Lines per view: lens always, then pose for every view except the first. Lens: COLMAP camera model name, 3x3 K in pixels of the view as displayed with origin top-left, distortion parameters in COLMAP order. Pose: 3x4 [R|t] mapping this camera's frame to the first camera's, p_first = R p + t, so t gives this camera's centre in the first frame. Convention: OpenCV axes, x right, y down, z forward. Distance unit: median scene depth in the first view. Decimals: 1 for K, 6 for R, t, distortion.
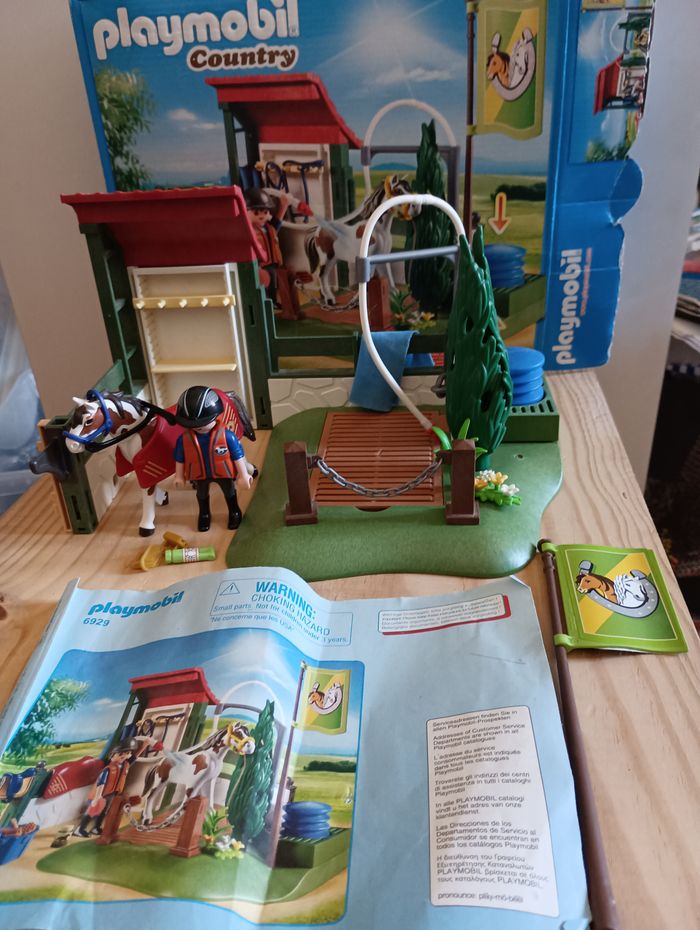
lens RADIAL K [[780.2, 0, 350.0], [0, 780.2, 465.0], [0, 0, 1]] dist [0.066630, -0.100891]
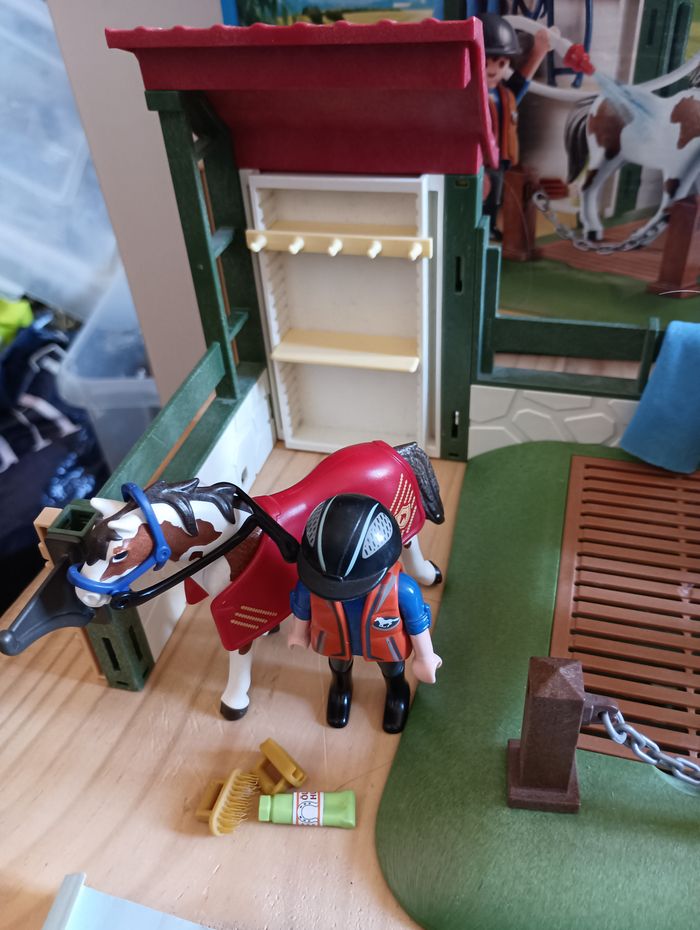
lens RADIAL K [[796.0, 0, 350.0], [0, 796.0, 465.0], [0, 0, 1]] dist [0.044371, -0.087118]
pose [[0.980658, 0.118258, -0.155965, -0.094224], [-0.085959, 0.976095, 0.199625, -0.160177], [0.175844, -0.182357, 0.967380, 0.419743]]
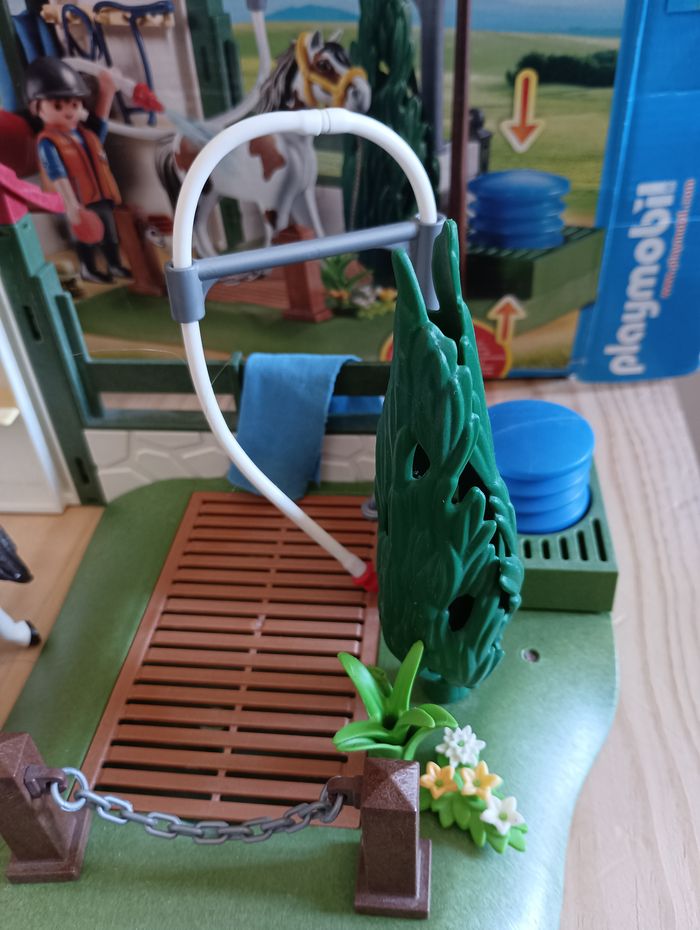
lens RADIAL K [[794.5, 0, 345.9], [0, 794.5, 468.7], [0, 0, 1]] dist [0.046085, -0.104784]
pose [[0.999509, 0.016950, -0.026356, 0.094224], [-0.011739, 0.982367, 0.186592, -0.189884], [0.029054, -0.186191, 0.982084, 0.449334]]
